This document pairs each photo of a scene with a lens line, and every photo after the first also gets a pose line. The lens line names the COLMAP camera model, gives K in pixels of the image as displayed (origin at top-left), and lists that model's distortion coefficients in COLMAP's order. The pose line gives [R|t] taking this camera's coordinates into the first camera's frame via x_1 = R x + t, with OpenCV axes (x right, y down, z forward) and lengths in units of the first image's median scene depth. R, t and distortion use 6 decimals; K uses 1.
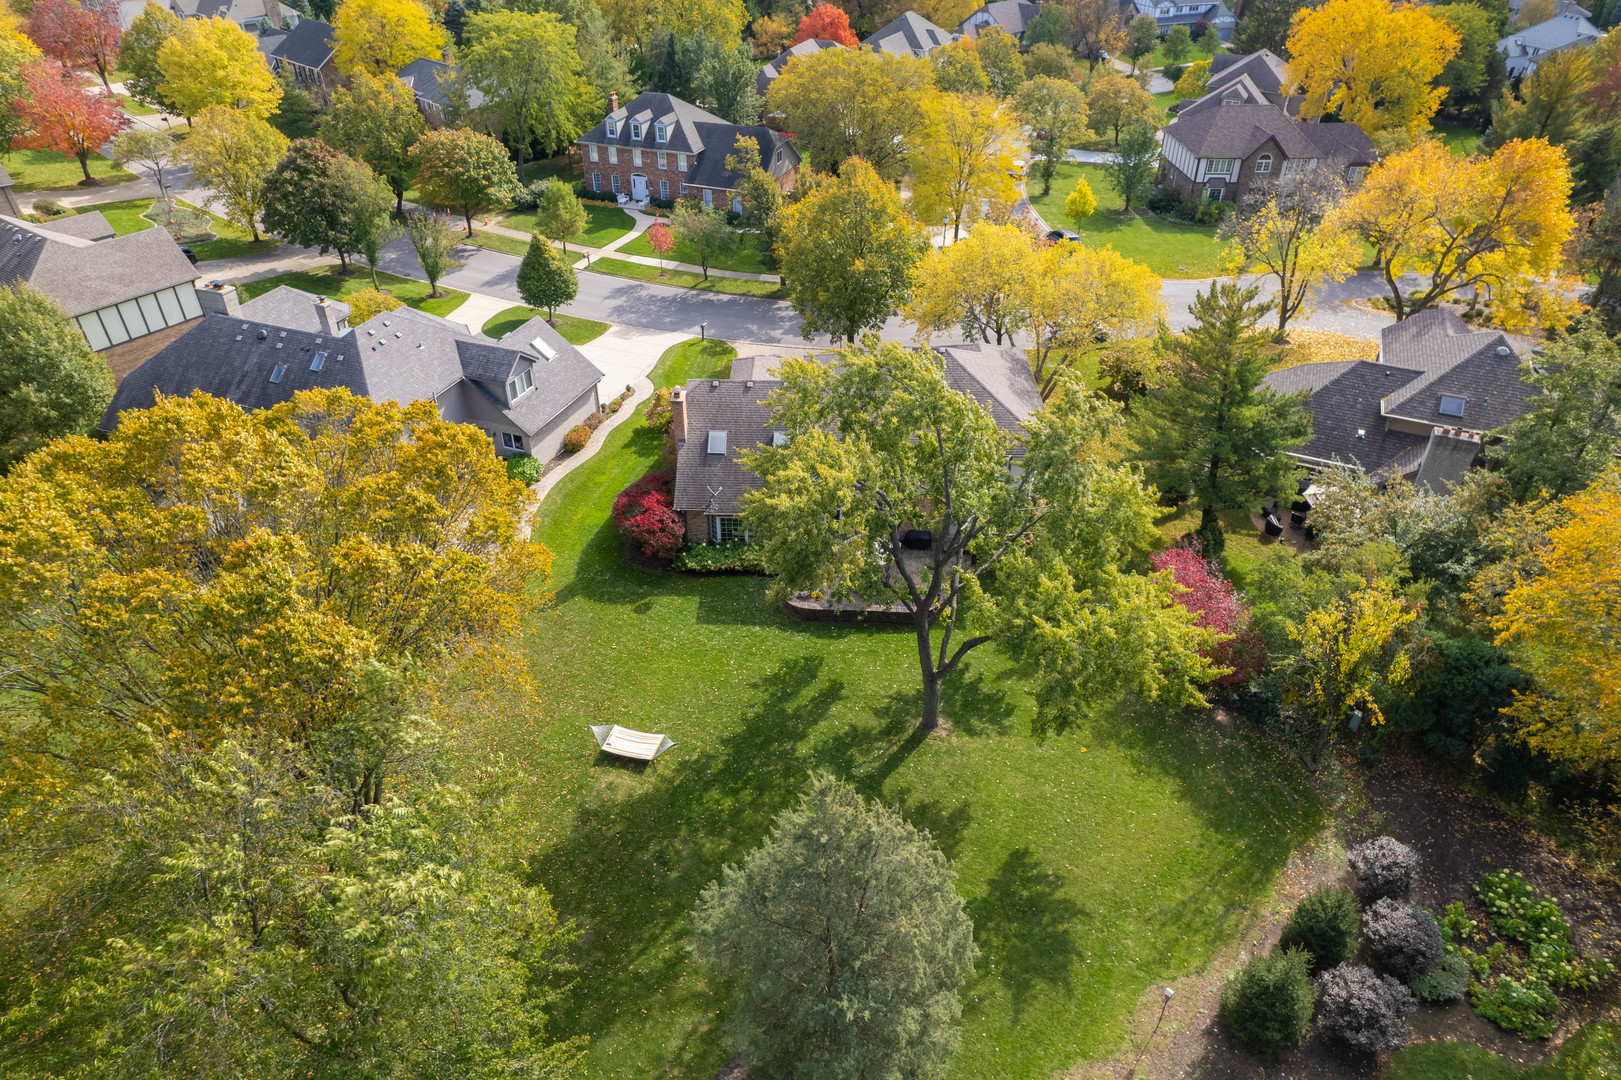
lens RADIAL K [[1036.9, 0, 808.4], [0, 1036.9, 546.3], [0, 0, 1]] dist [-0.092628, 0.092513]
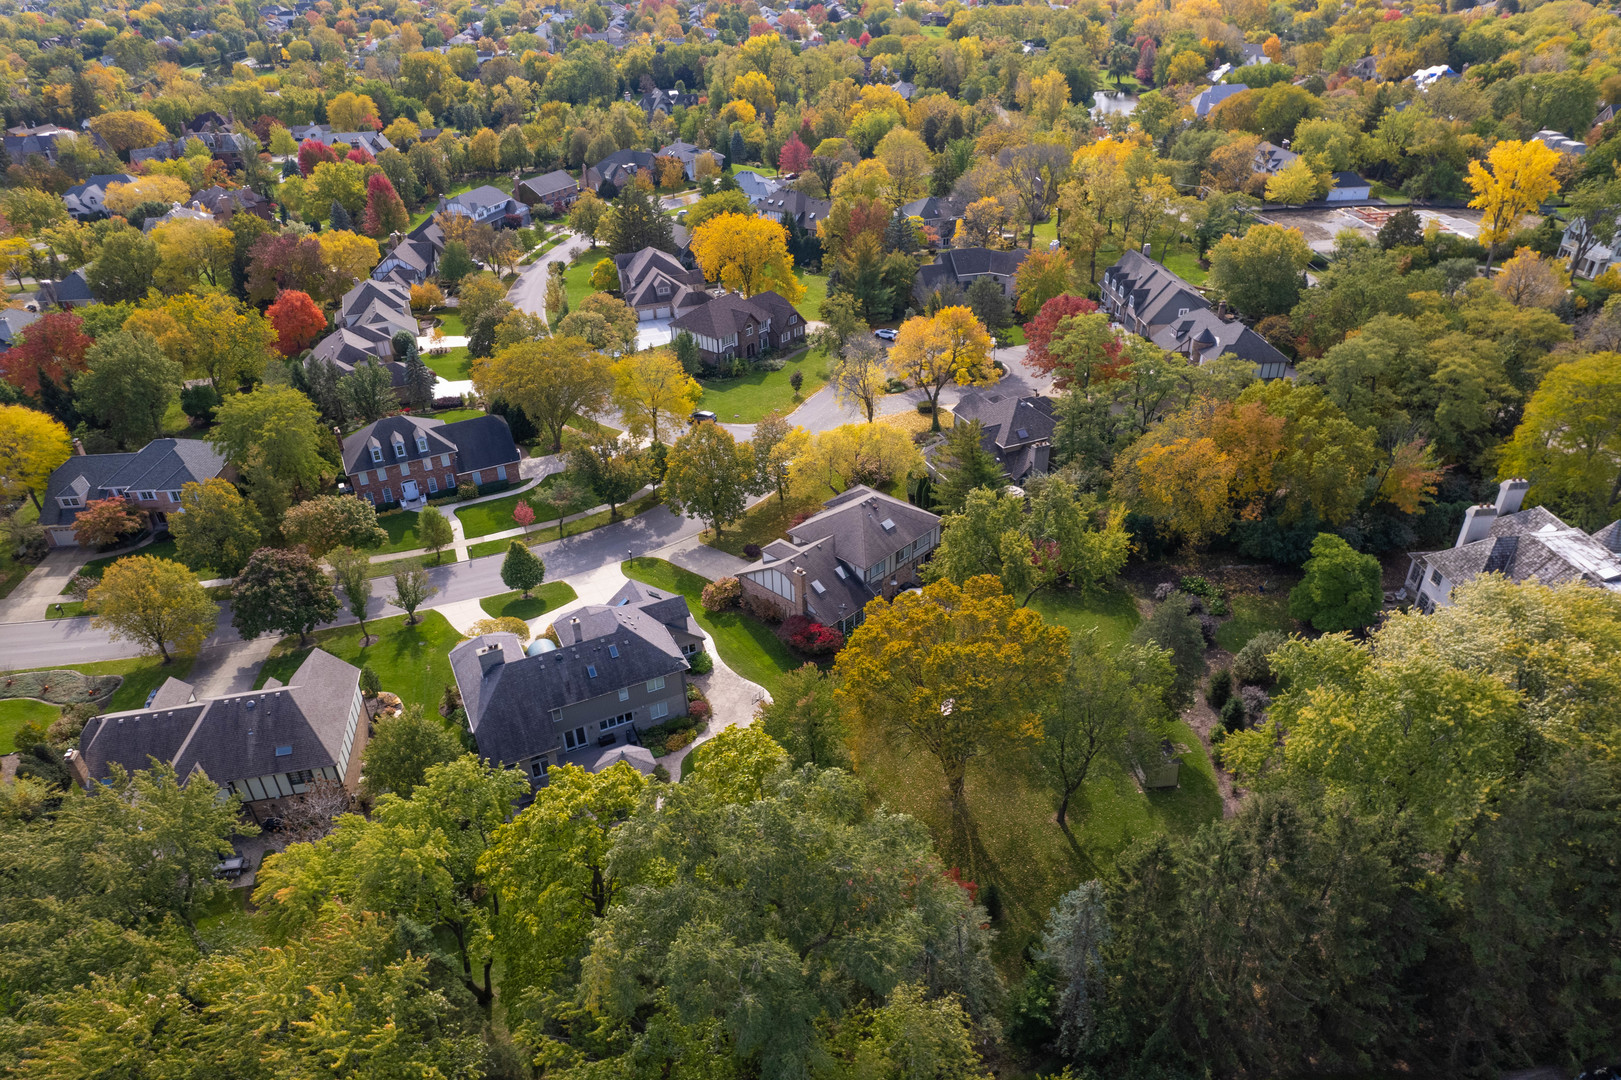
lens RADIAL K [[1036.9, 0, 808.4], [0, 1036.9, 546.3], [0, 0, 1]] dist [-0.092628, 0.092513]
pose [[0.673658, -0.404259, 0.618675, -0.720323], [0.457663, 0.885495, 0.080271, -0.189354], [-0.580284, 0.229069, 0.781535, -0.272515]]
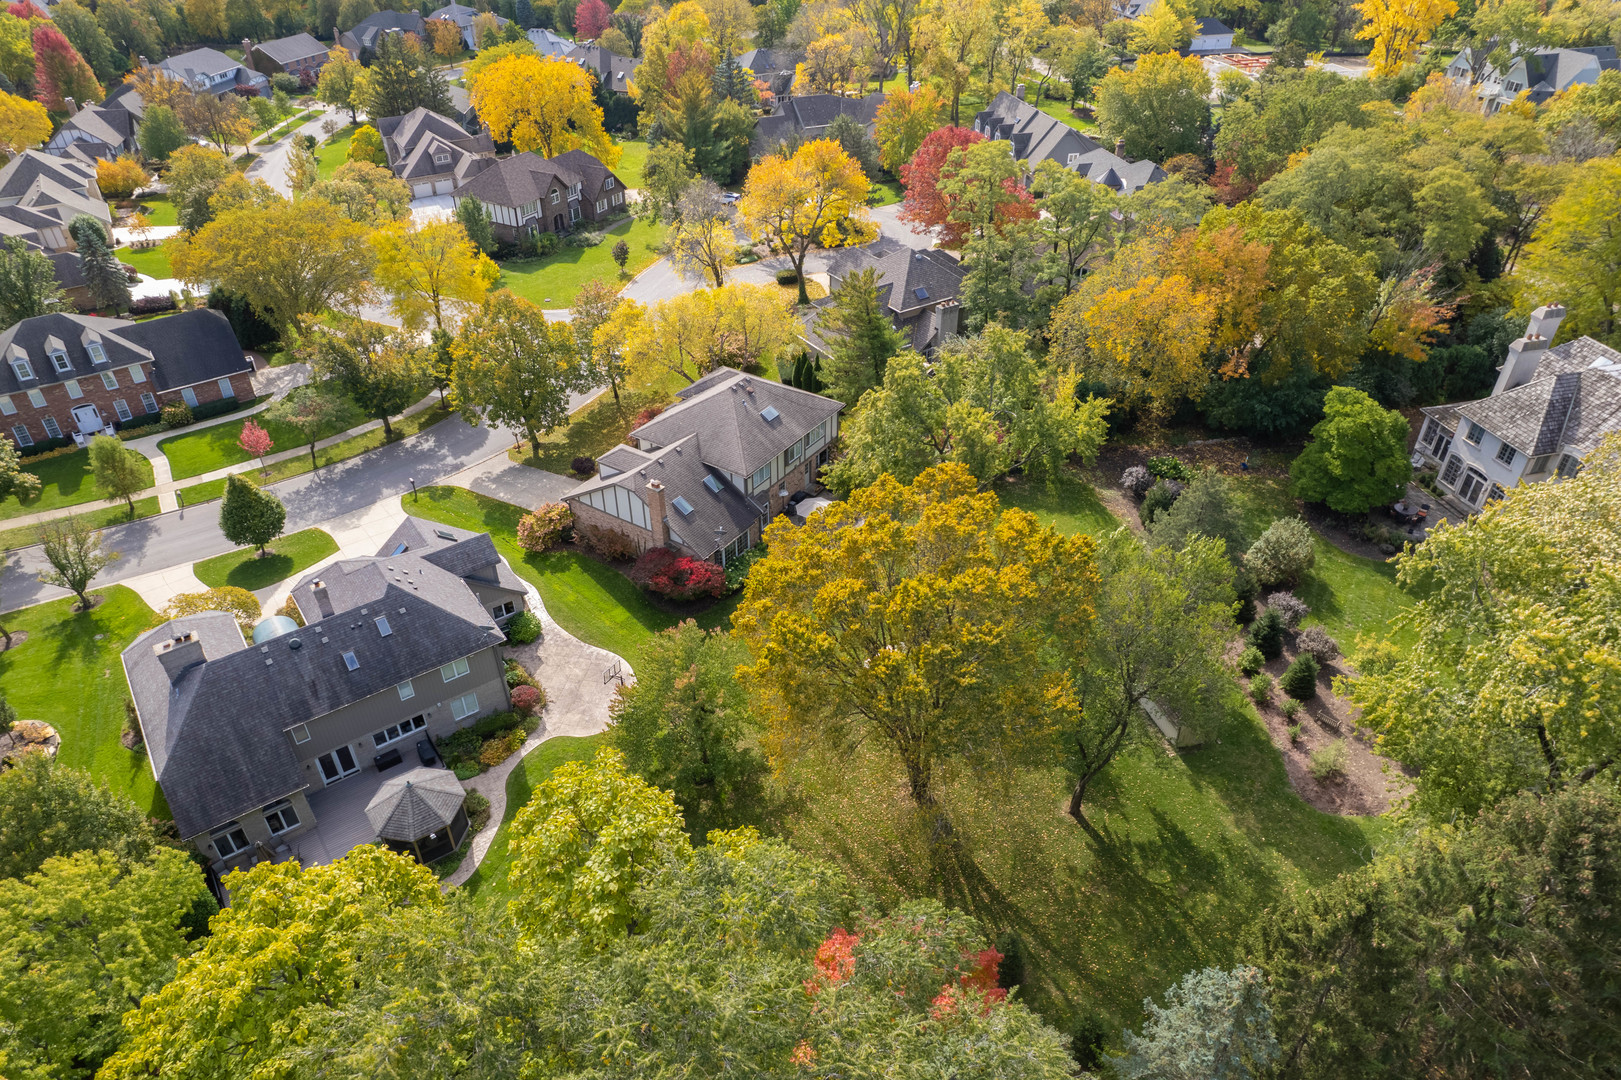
lens RADIAL K [[1042.9, 0, 819.0], [0, 1042.9, 549.2], [0, 0, 1]] dist [-0.063395, 0.049025]
pose [[0.528024, -0.501460, 0.685367, -0.557767], [0.499171, 0.836179, 0.227230, -0.159098], [-0.687036, 0.222132, 0.691837, -0.026040]]
